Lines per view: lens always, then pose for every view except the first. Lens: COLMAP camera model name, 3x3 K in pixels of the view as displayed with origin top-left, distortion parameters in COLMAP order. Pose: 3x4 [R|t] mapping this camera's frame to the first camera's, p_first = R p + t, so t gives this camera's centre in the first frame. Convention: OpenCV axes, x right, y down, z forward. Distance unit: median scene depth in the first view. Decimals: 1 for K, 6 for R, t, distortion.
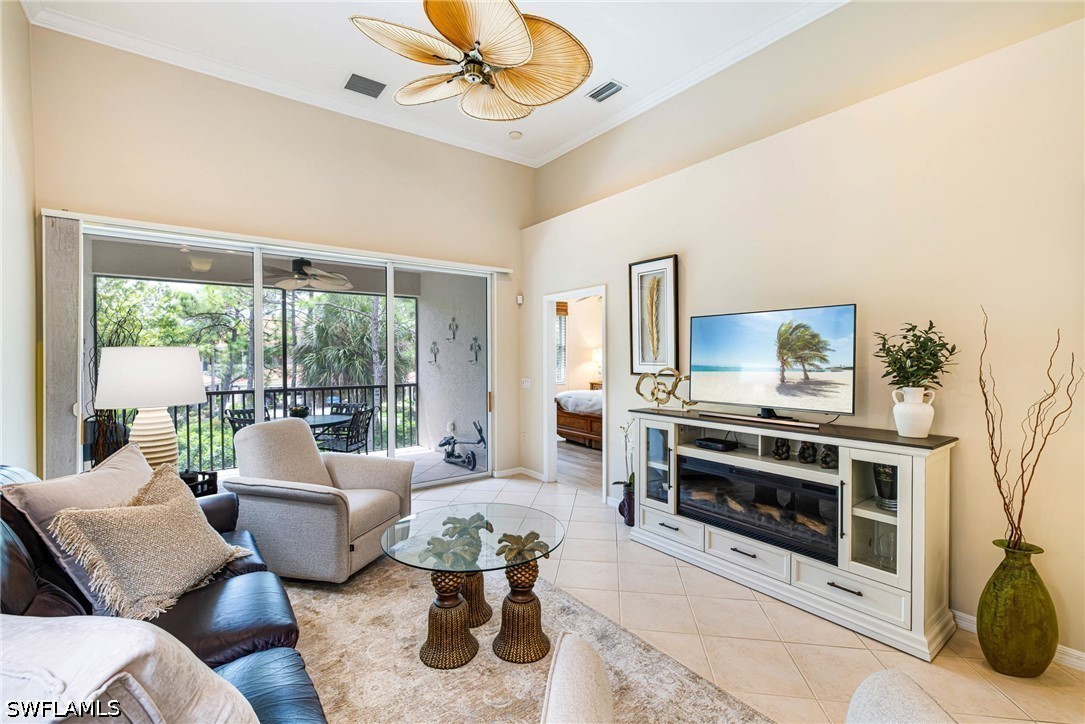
lens RADIAL K [[468.2, 0, 542.8], [0, 468.2, 358.5], [0, 0, 1]] dist [-0.000183, -0.000052]
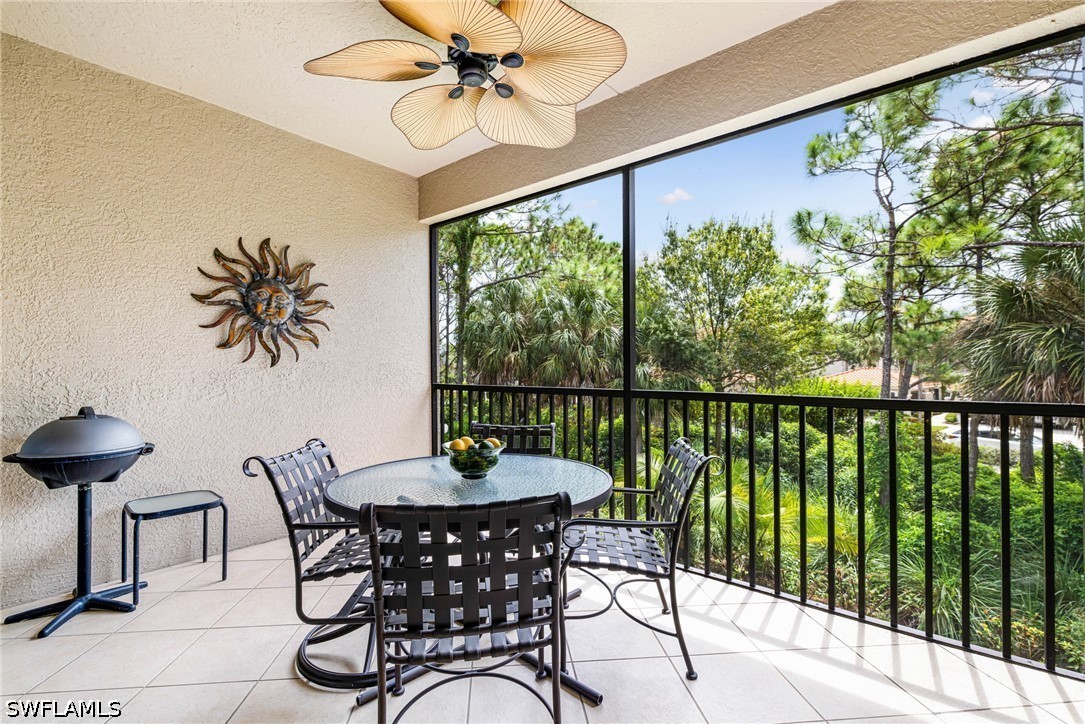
lens RADIAL K [[478.7, 0, 542.5], [0, 478.7, 362.0], [0, 0, 1]] dist [0.001269, -0.000028]
pose [[0.234909, 0.000935, -0.972017, -0.072732], [0.002140, 0.999997, 0.001479, 0.020403], [0.972015, -0.002427, 0.234906, 0.458282]]
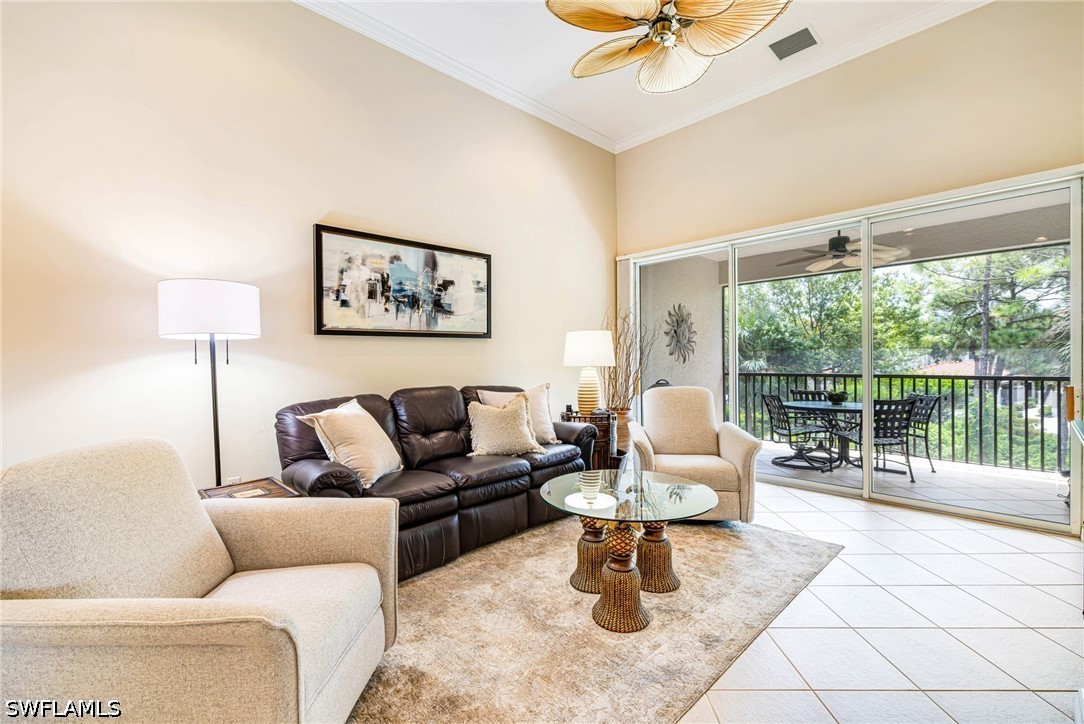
lens RADIAL K [[467.7, 0, 542.3], [0, 467.7, 358.5], [0, 0, 1]] dist [-0.000183, -0.000052]
pose [[0.120046, 0.004537, -0.992758, 0.169975], [0.005212, 0.999973, 0.005200, 0.013086], [0.992755, -0.005798, 0.120019, 0.135701]]
